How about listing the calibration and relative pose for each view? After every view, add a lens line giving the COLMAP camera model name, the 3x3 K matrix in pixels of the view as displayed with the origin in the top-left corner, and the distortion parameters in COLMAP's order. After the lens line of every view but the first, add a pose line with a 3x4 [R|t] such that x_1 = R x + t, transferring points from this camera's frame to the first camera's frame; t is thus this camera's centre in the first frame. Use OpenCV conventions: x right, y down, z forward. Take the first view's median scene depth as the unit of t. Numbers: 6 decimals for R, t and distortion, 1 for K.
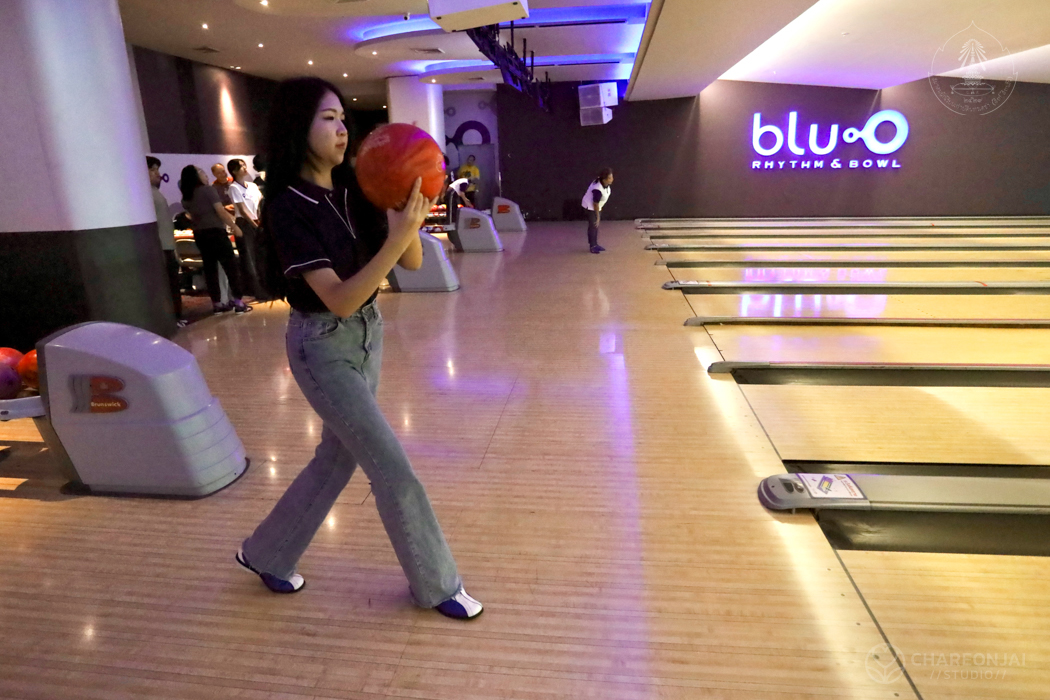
lens RADIAL K [[620.2, 0, 527.3], [0, 620.2, 346.2], [0, 0, 1]] dist [-0.071542, 0.035744]
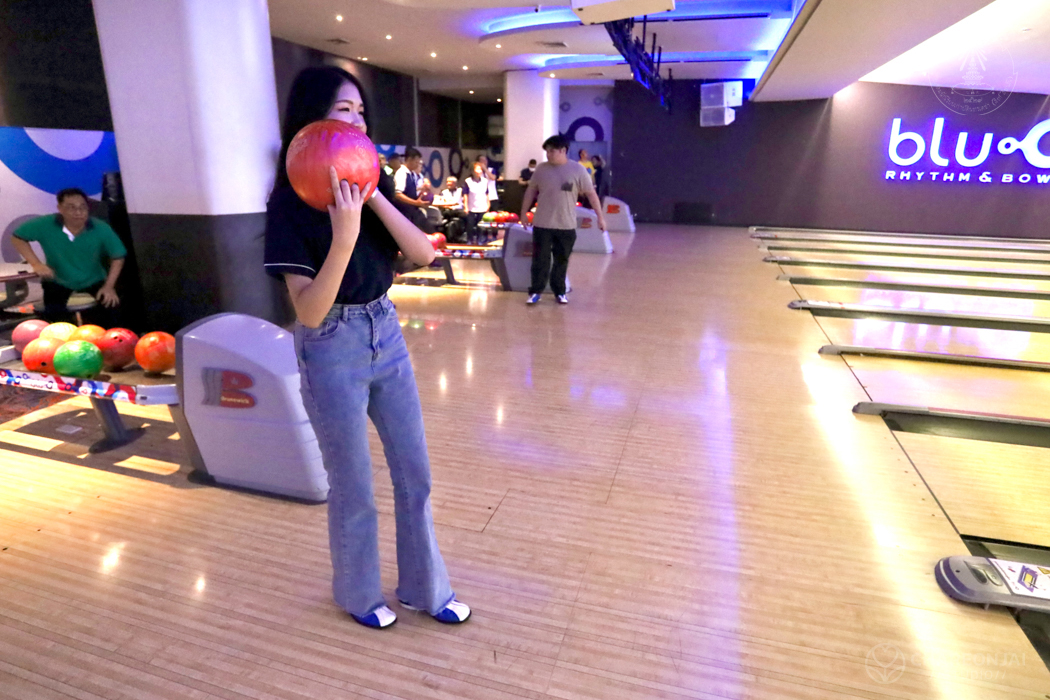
lens RADIAL K [[604.9, 0, 507.9], [0, 604.9, 341.4], [0, 0, 1]] dist [-0.063517, 0.023293]
pose [[0.984269, 0.082517, -0.156221, -0.079946], [-0.080690, 0.996577, 0.018006, -0.037403], [0.157172, -0.005118, 0.987558, 0.072991]]
